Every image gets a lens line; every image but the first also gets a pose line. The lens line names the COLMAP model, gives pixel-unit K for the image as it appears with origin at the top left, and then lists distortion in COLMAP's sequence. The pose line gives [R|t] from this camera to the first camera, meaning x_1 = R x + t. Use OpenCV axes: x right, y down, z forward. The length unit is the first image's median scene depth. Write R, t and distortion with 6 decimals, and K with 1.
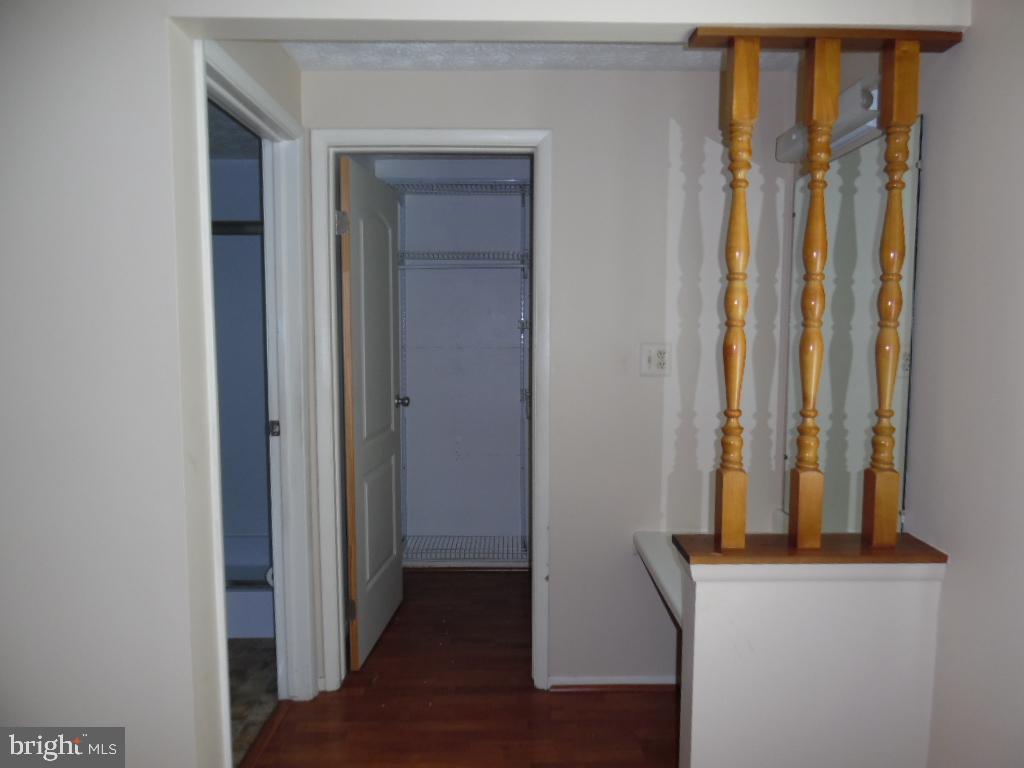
lens RADIAL K [[722.4, 0, 517.8], [0, 722.4, 388.4], [0, 0, 1]] dist [-0.000864, -0.032823]
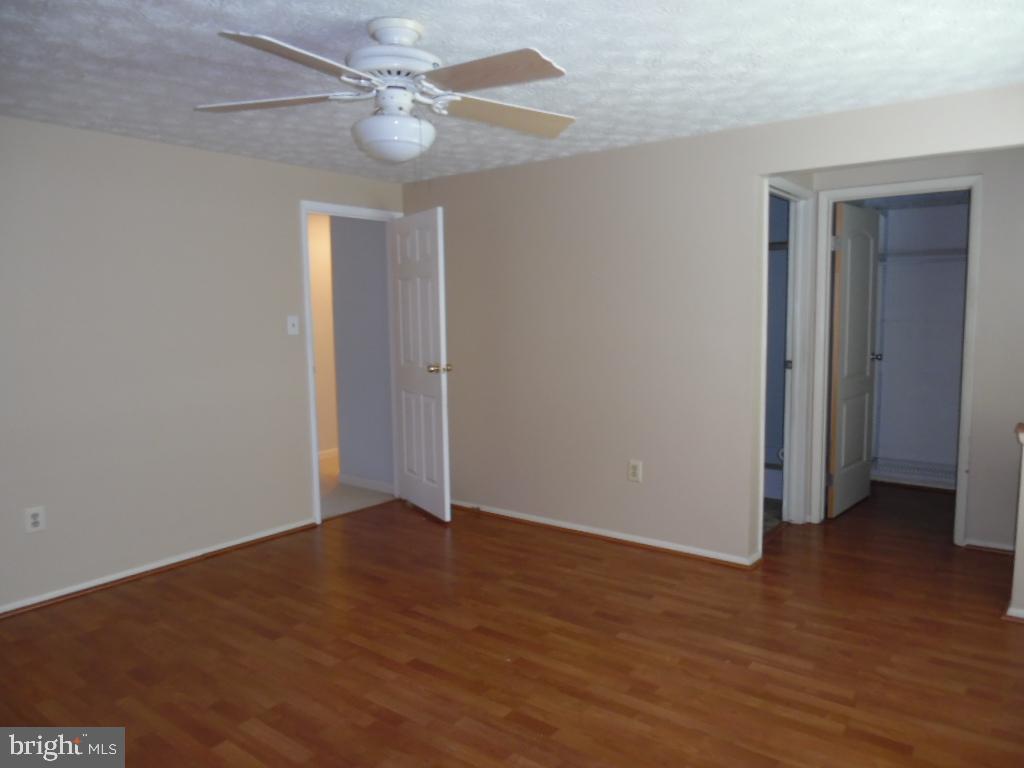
lens RADIAL K [[722.4, 0, 517.8], [0, 722.4, 388.4], [0, 0, 1]] dist [-0.000864, -0.032823]
pose [[0.784047, 0.054294, -0.618323, 0.220408], [-0.038161, 0.998499, 0.039288, 0.065606], [0.619528, -0.007208, 0.784942, -0.740469]]
